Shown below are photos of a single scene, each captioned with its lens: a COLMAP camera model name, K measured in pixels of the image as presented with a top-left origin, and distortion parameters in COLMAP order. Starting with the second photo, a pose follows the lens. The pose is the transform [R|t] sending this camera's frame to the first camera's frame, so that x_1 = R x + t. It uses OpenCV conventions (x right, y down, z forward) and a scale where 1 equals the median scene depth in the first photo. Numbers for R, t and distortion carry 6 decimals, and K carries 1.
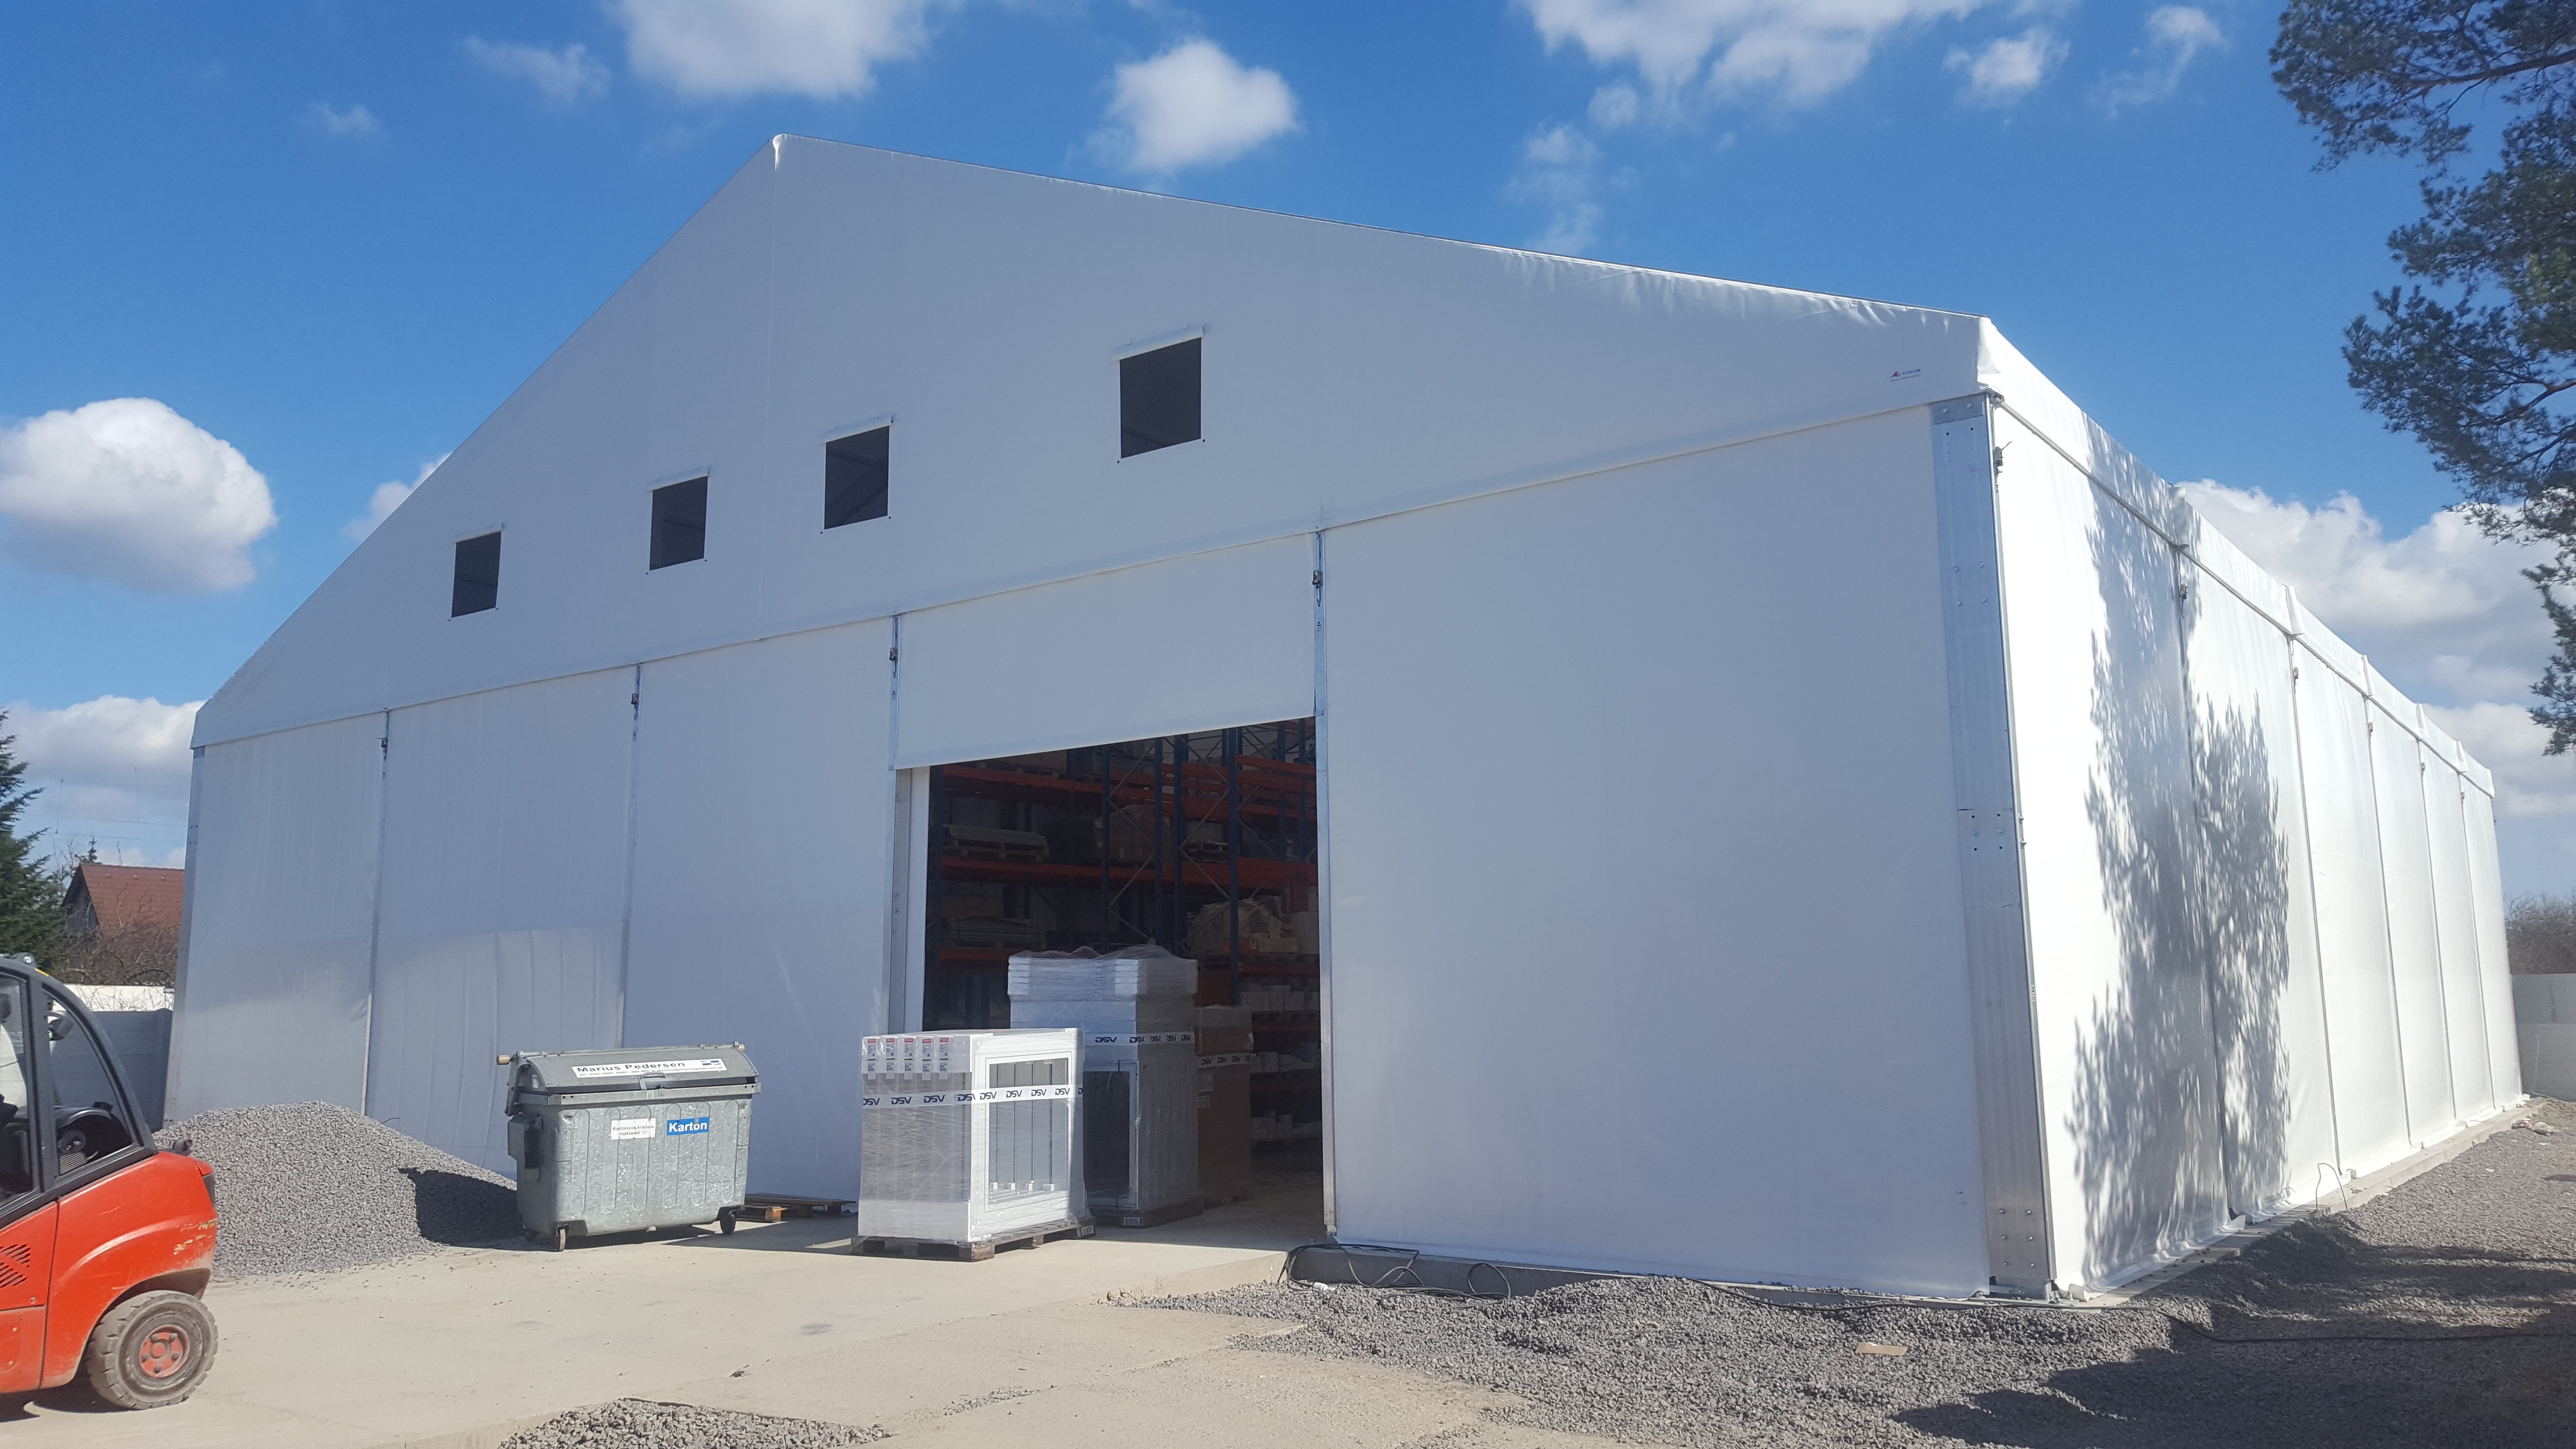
lens RADIAL K [[2003.4, 0, 1288.0], [0, 2003.4, 724.5], [0, 0, 1]] dist [0.033572, -0.004910]
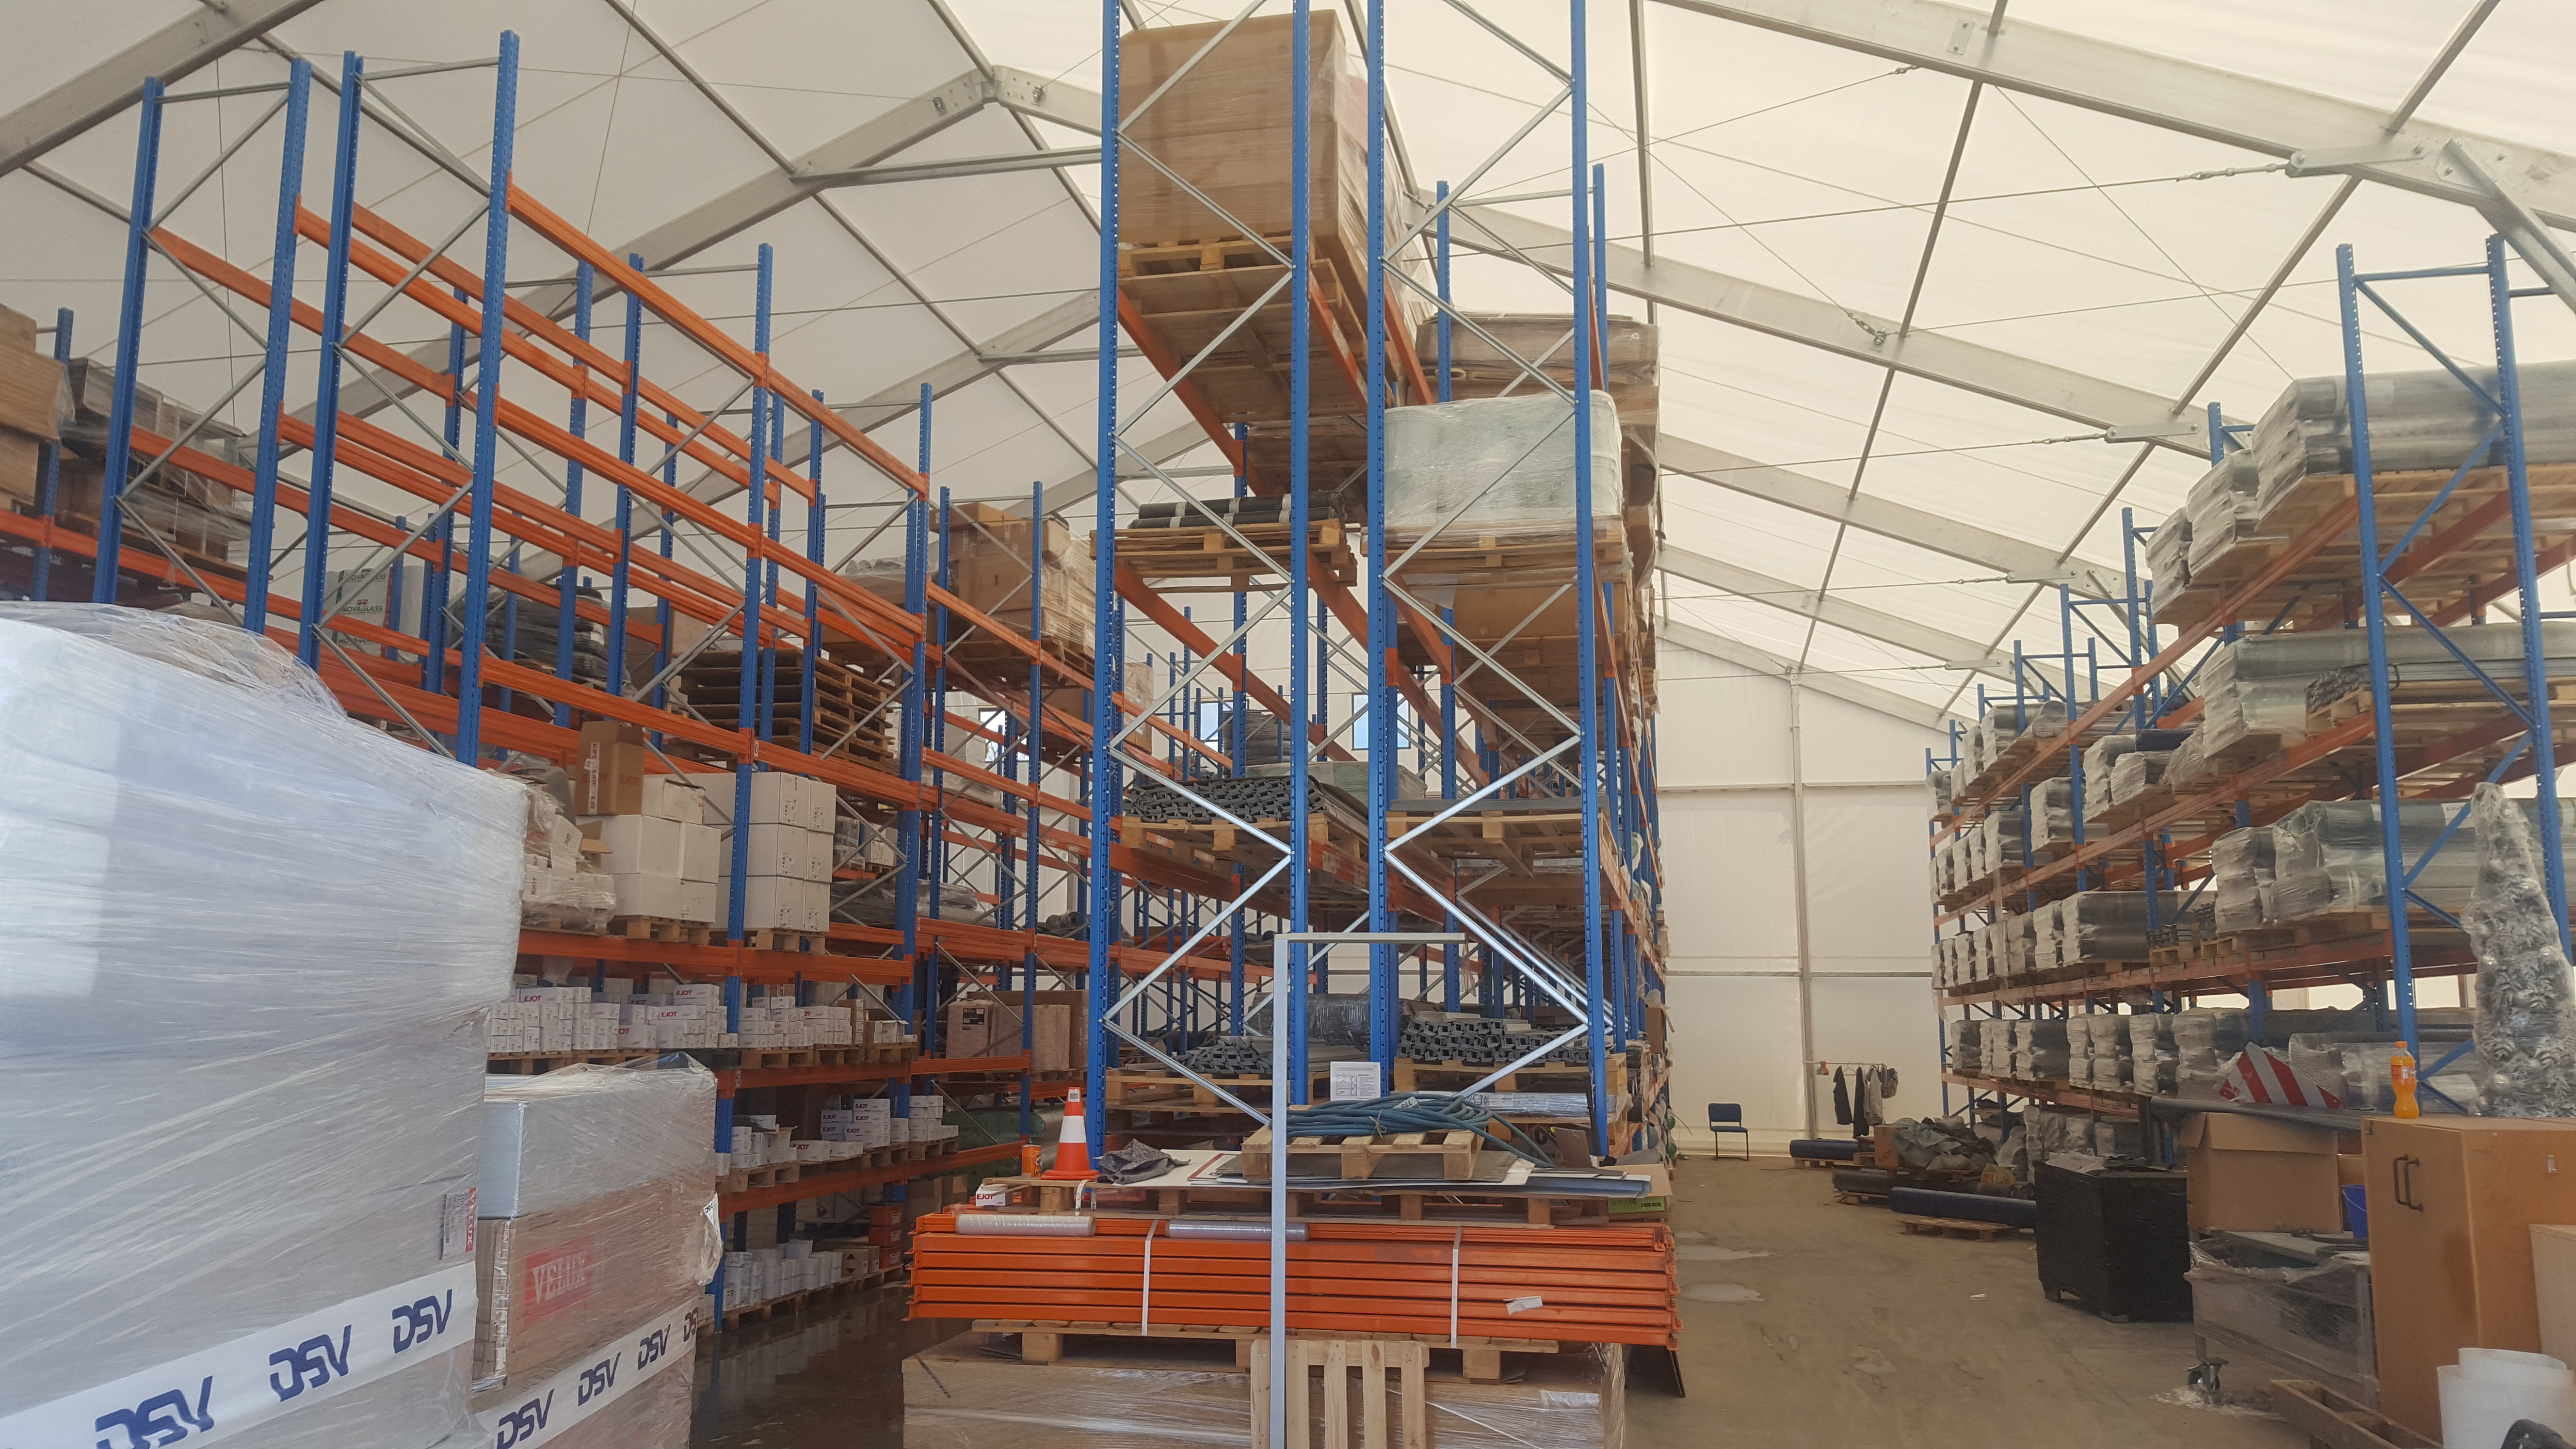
lens RADIAL K [[2003.4, 0, 1288.0], [0, 2003.4, 724.5], [0, 0, 1]] dist [0.033572, -0.004910]
pose [[0.914649, 0.075853, 0.397069, -0.051941], [-0.072561, 0.997091, -0.023332, 0.108028], [-0.397684, -0.007471, 0.917492, 0.804956]]
